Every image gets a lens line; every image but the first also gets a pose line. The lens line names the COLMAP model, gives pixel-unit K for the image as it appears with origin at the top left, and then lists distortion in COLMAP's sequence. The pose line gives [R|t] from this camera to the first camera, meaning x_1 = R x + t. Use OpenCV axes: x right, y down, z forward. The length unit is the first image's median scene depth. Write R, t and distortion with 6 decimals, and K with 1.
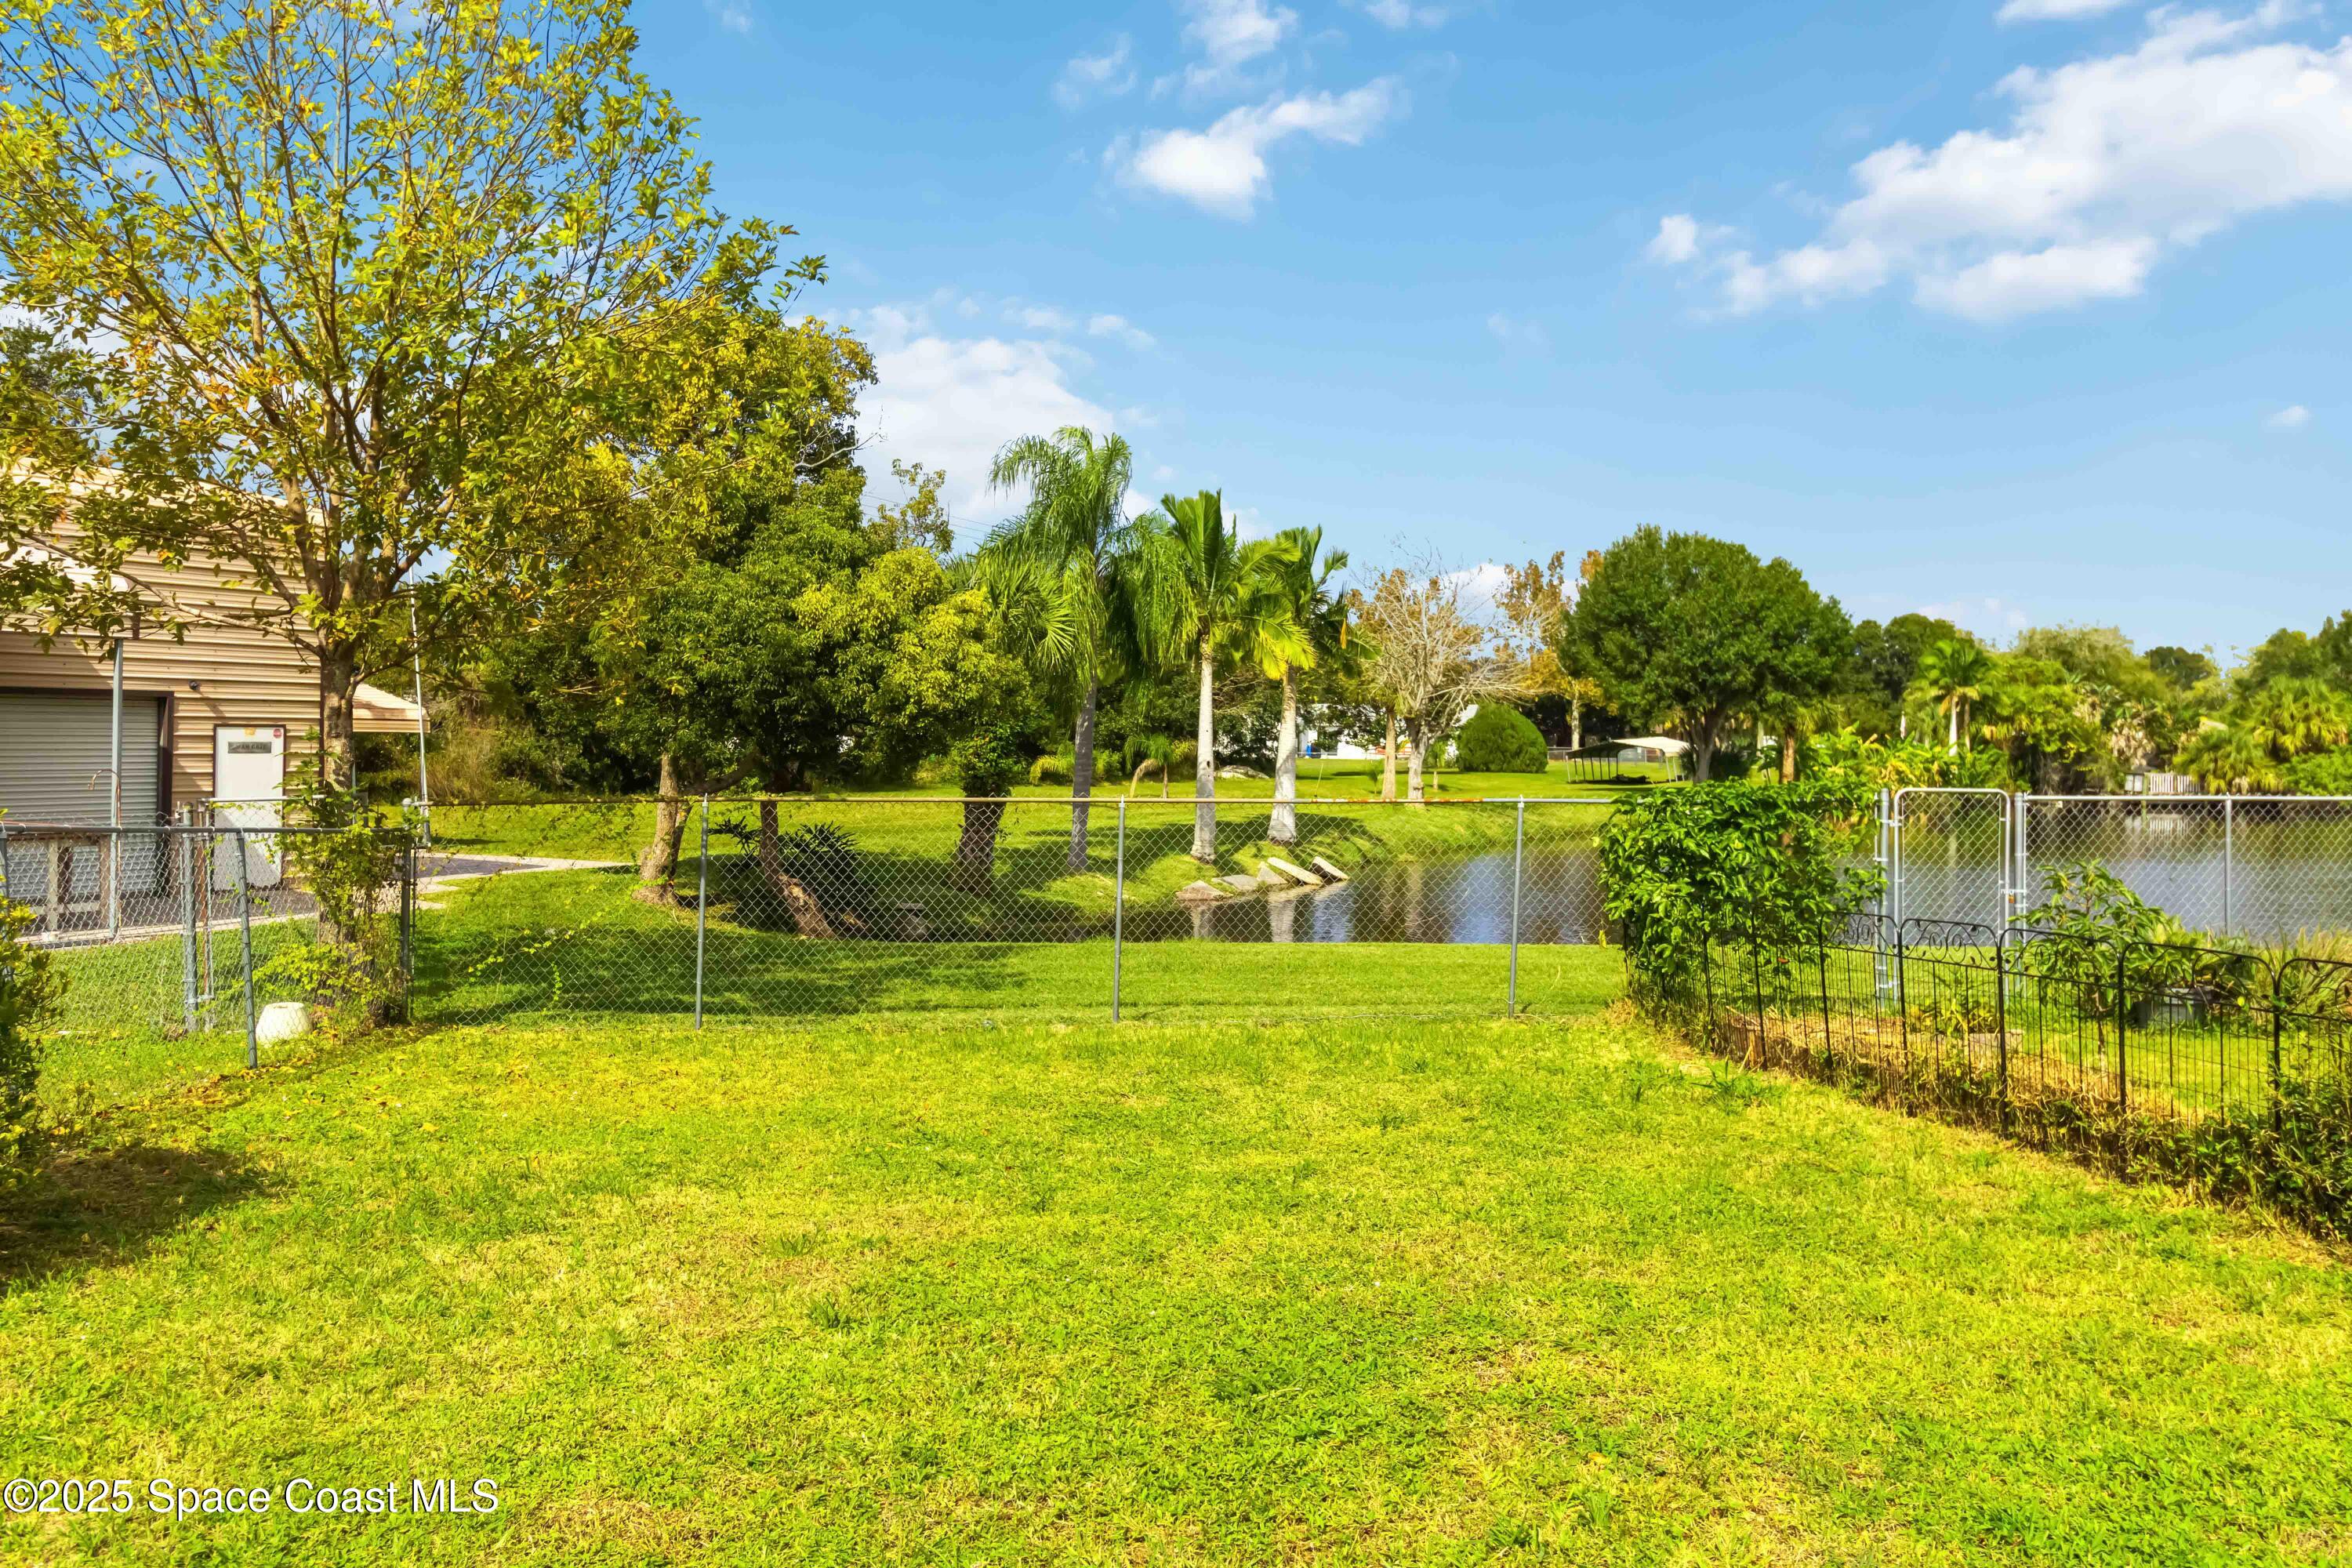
lens RADIAL K [[1873.1, 0, 1176.1], [0, 1873.1, 770.1], [0, 0, 1]] dist [0.000851, 0.002928]
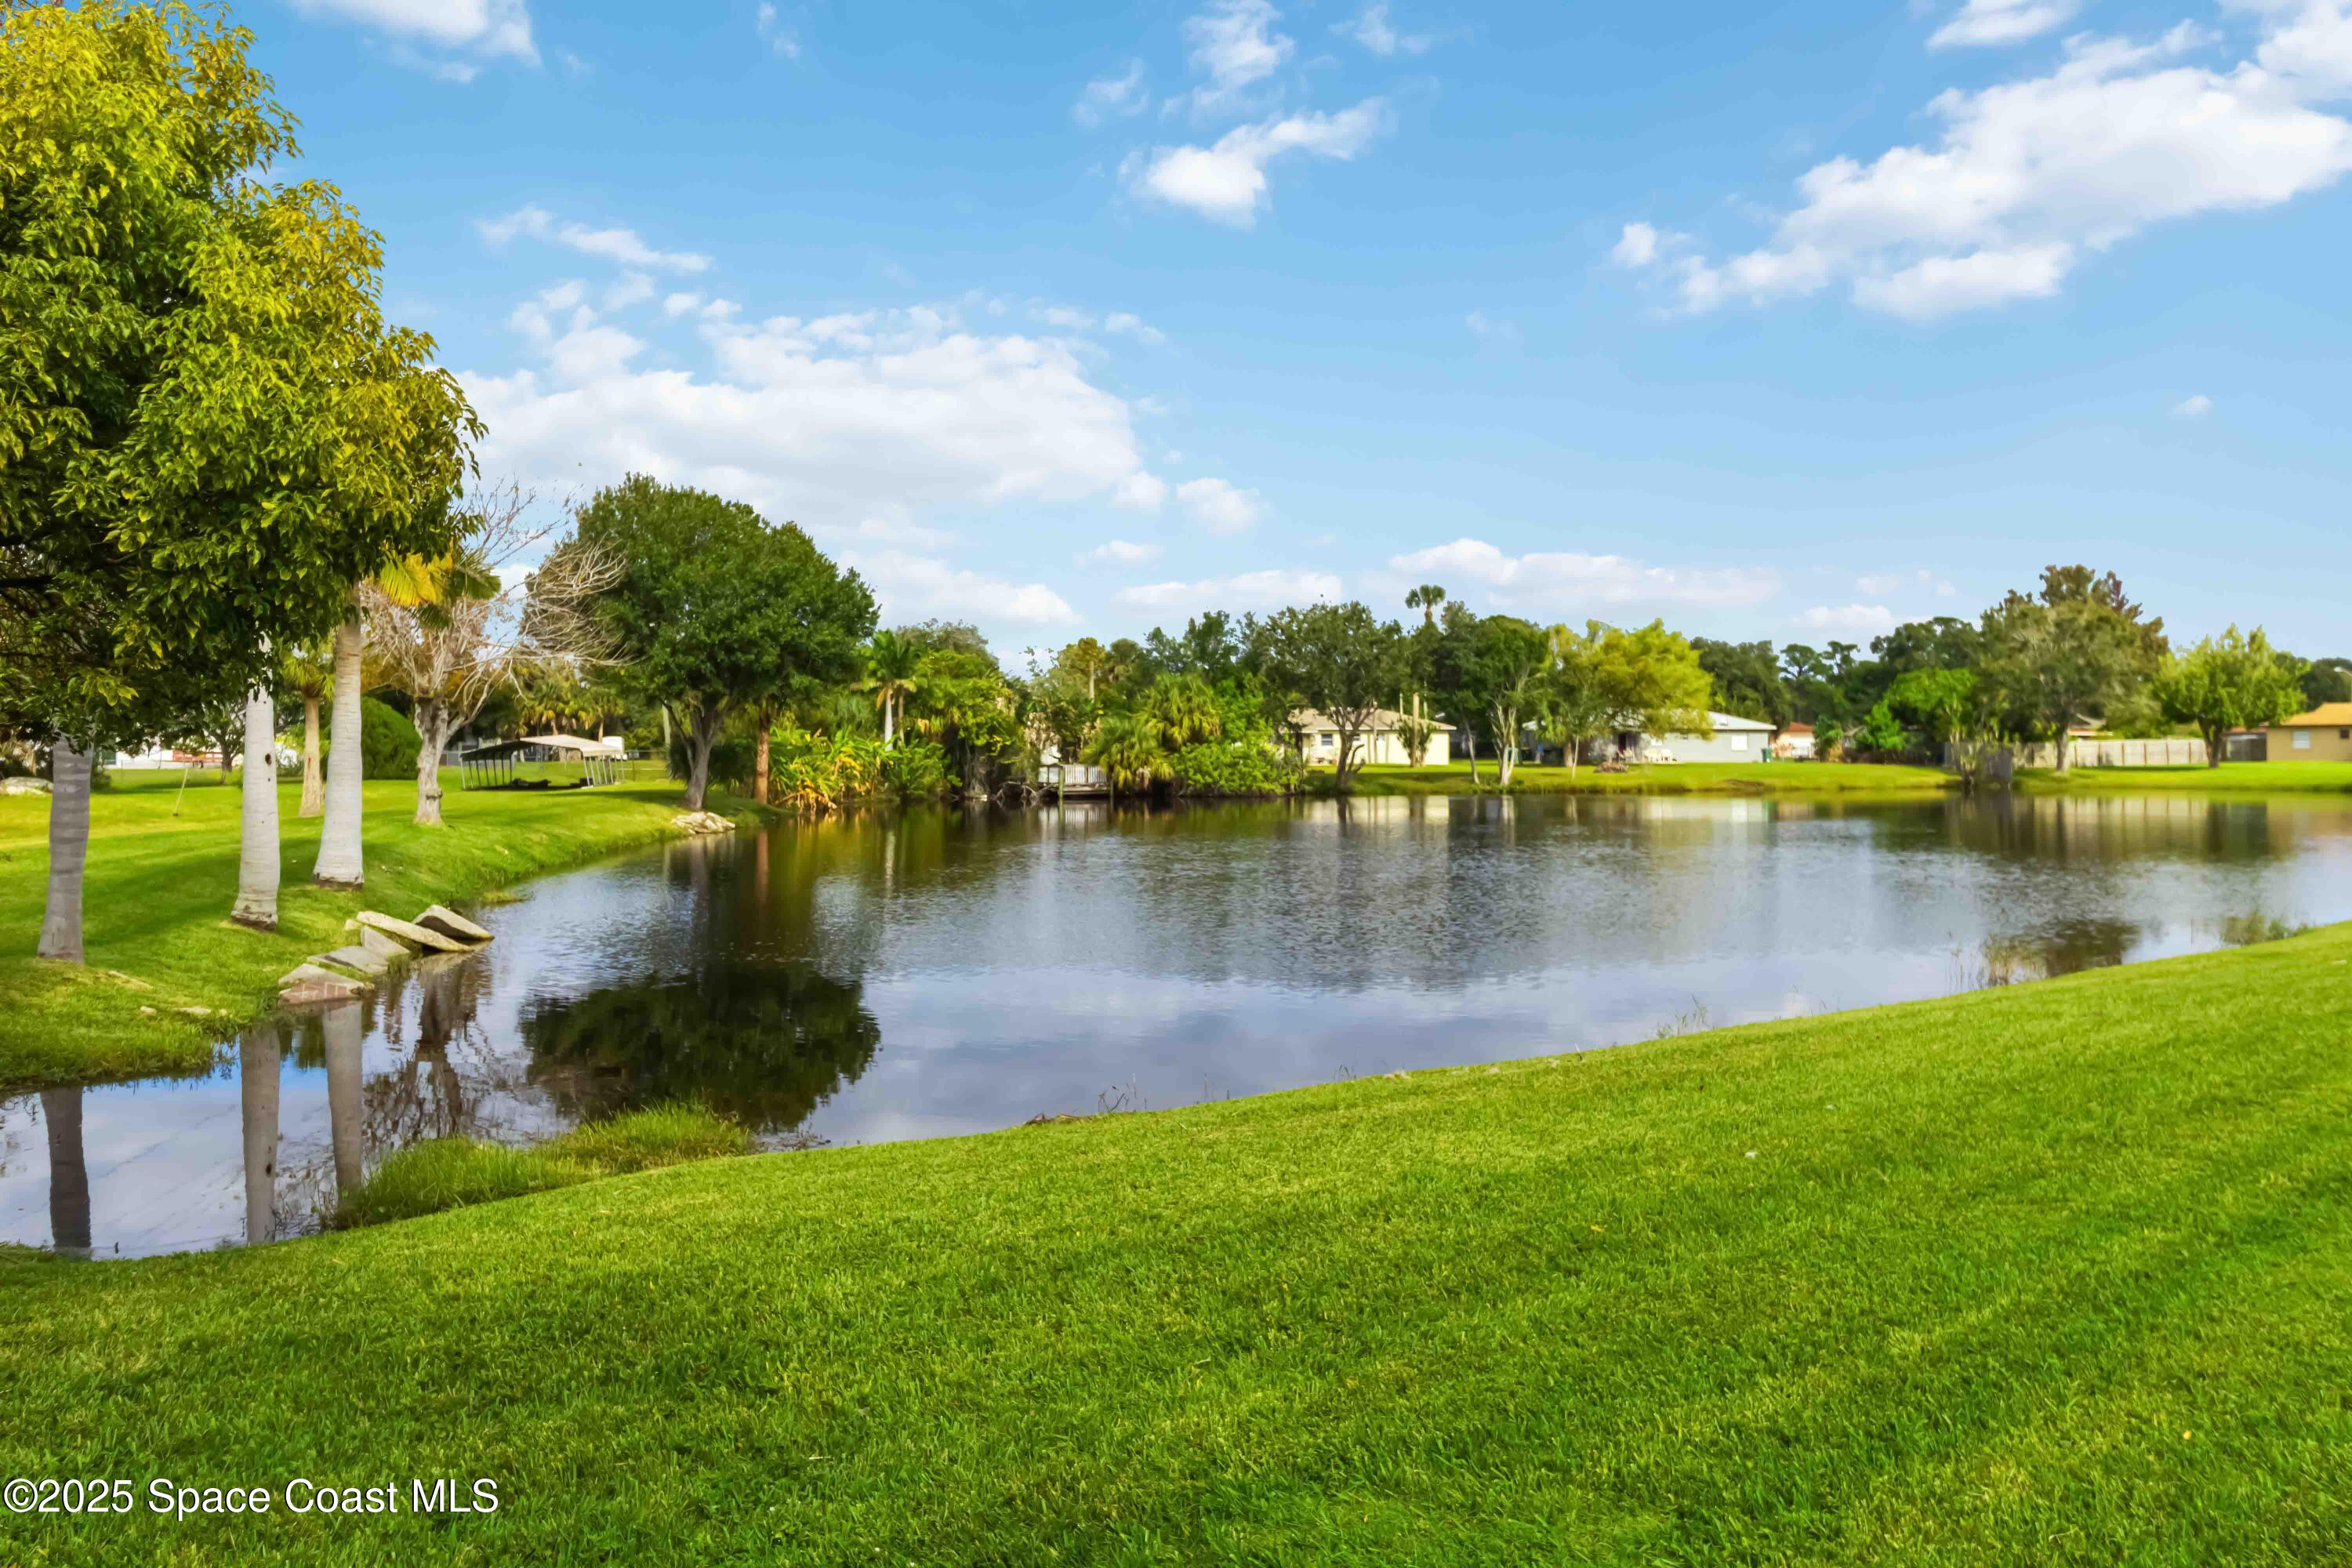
lens RADIAL K [[1873.1, 0, 1187.4], [0, 1873.1, 783.8], [0, 0, 1]] dist [0.000851, 0.002928]
pose [[0.799383, -0.024376, 0.600327, -0.046078], [0.021700, 0.999696, 0.011698, 0.001658], [-0.600430, 0.003676, 0.799669, 0.160762]]
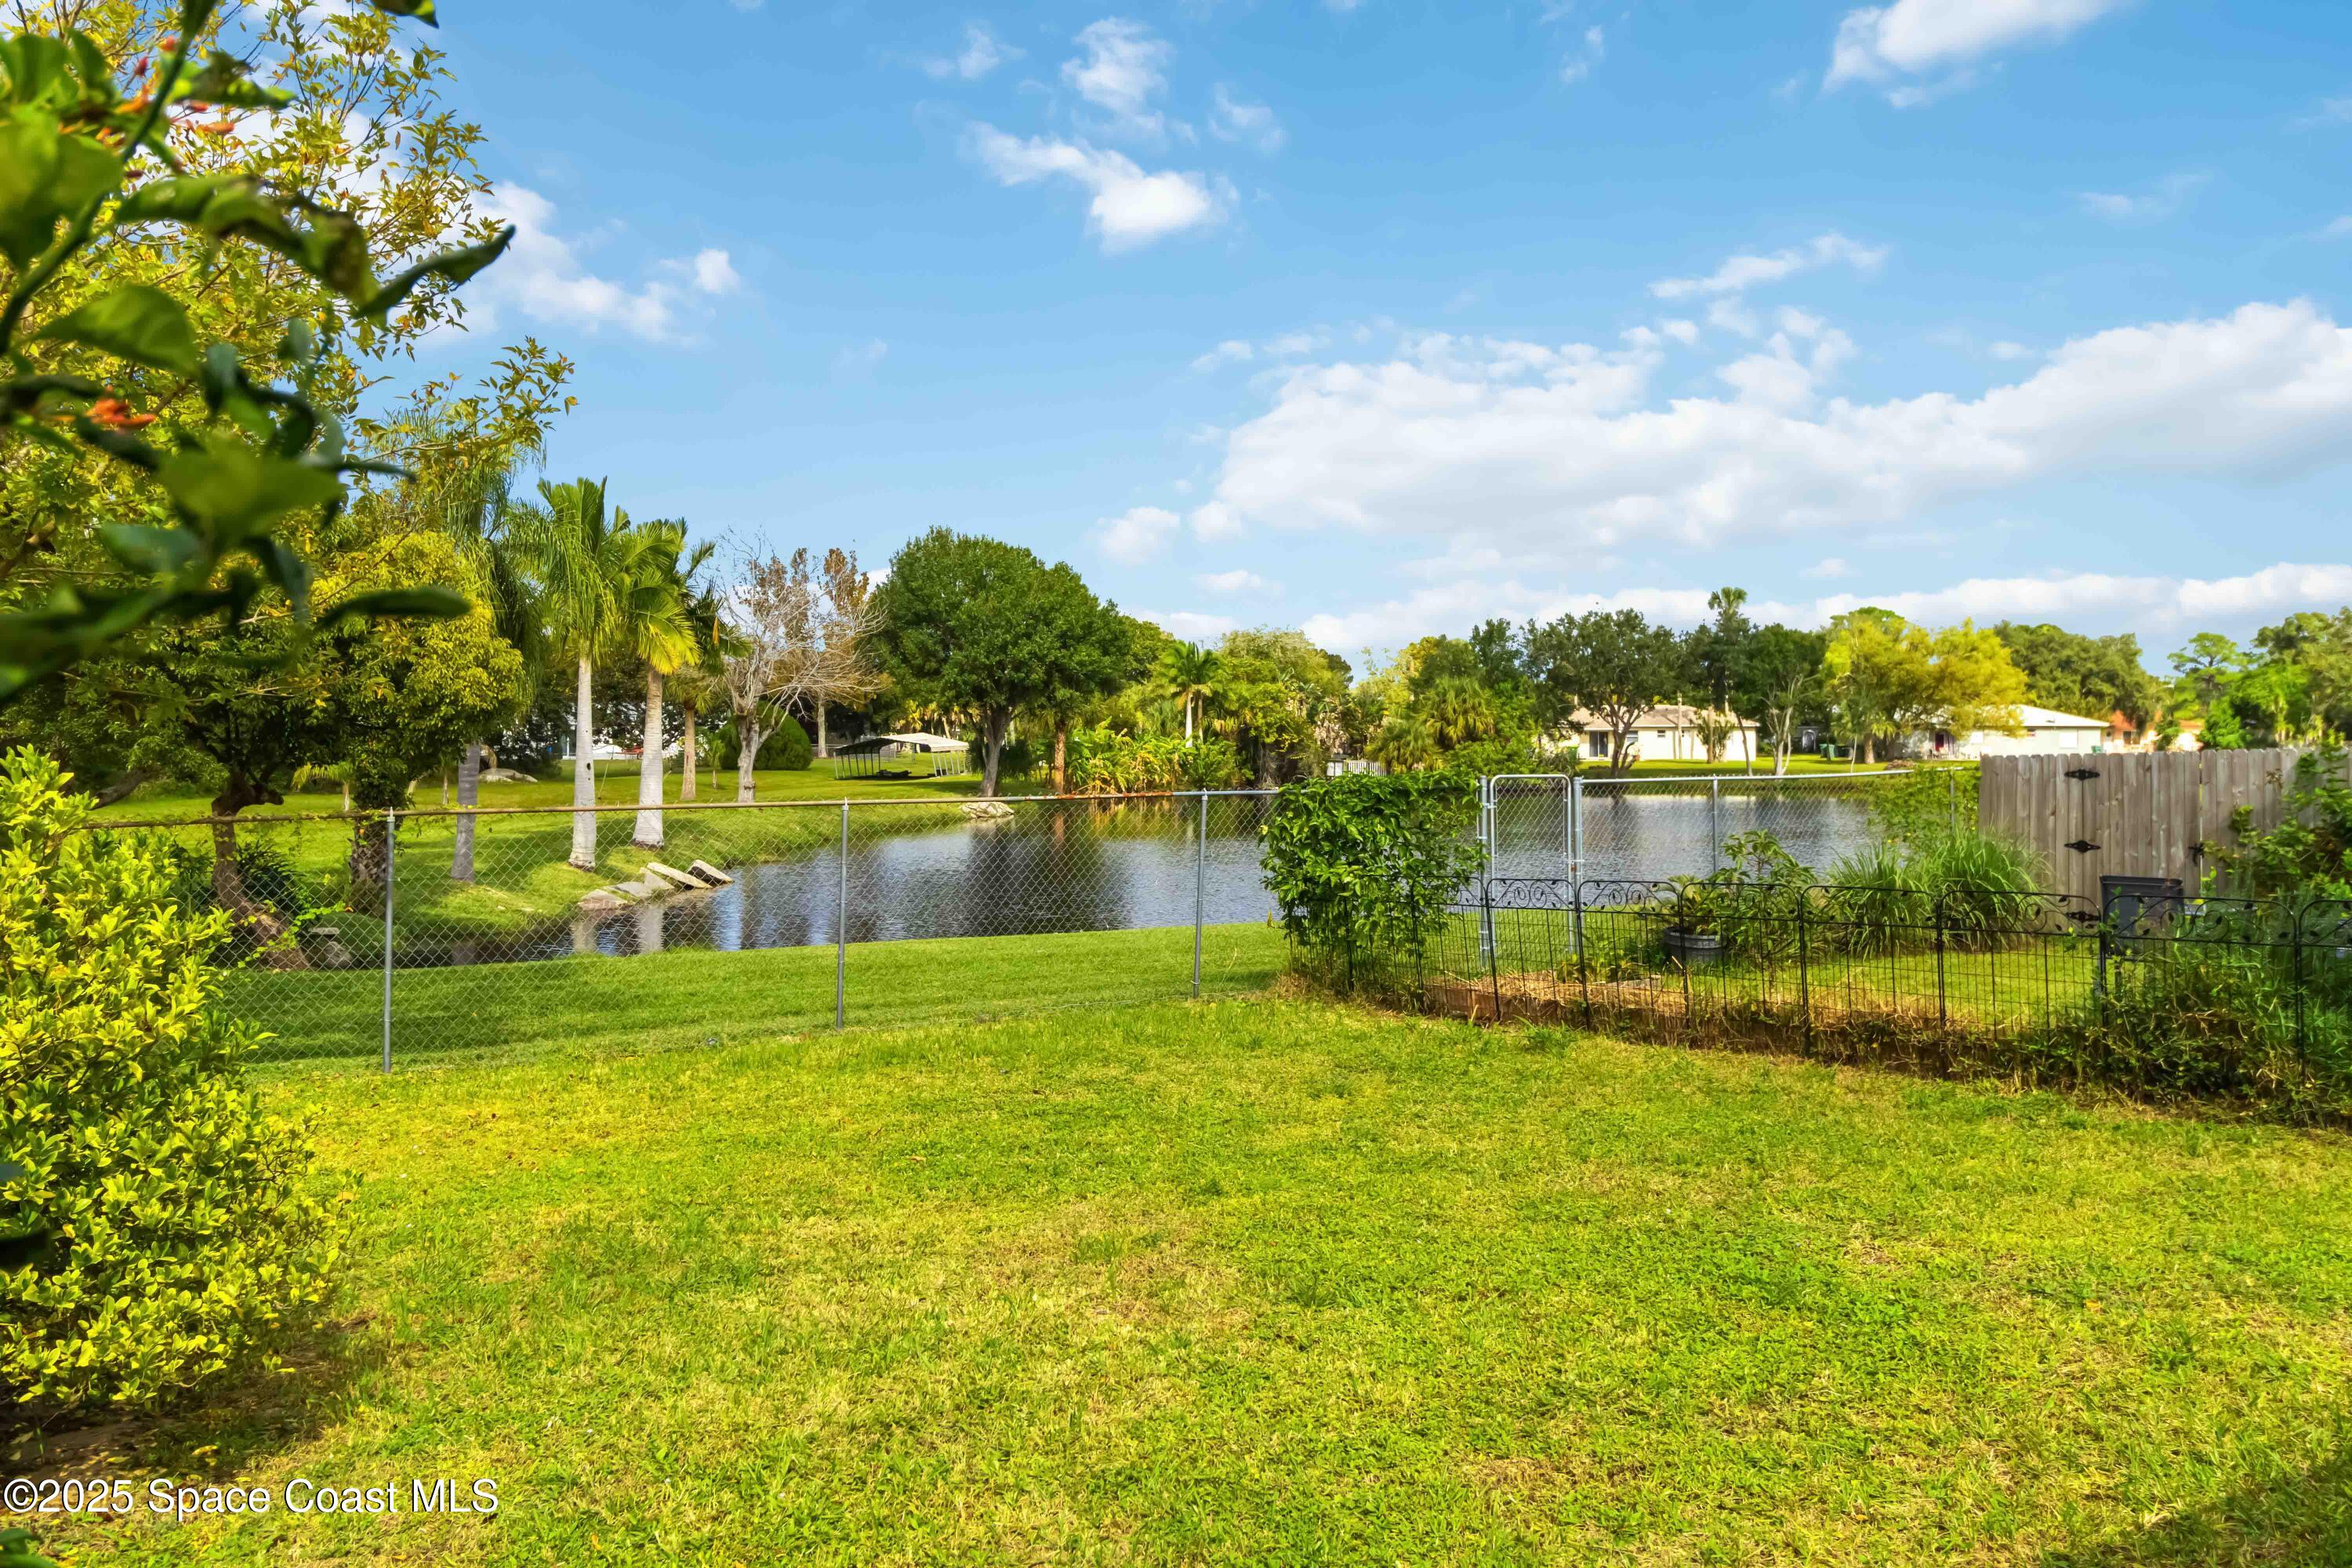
lens RADIAL K [[1873.1, 0, 1196.1], [0, 1873.1, 784.0], [0, 0, 1]] dist [0.000851, 0.002928]
pose [[0.908585, -0.021393, 0.417151, -0.043713], [0.017551, 0.999761, 0.013044, -0.000534], [-0.417331, -0.004530, 0.908743, 0.005615]]
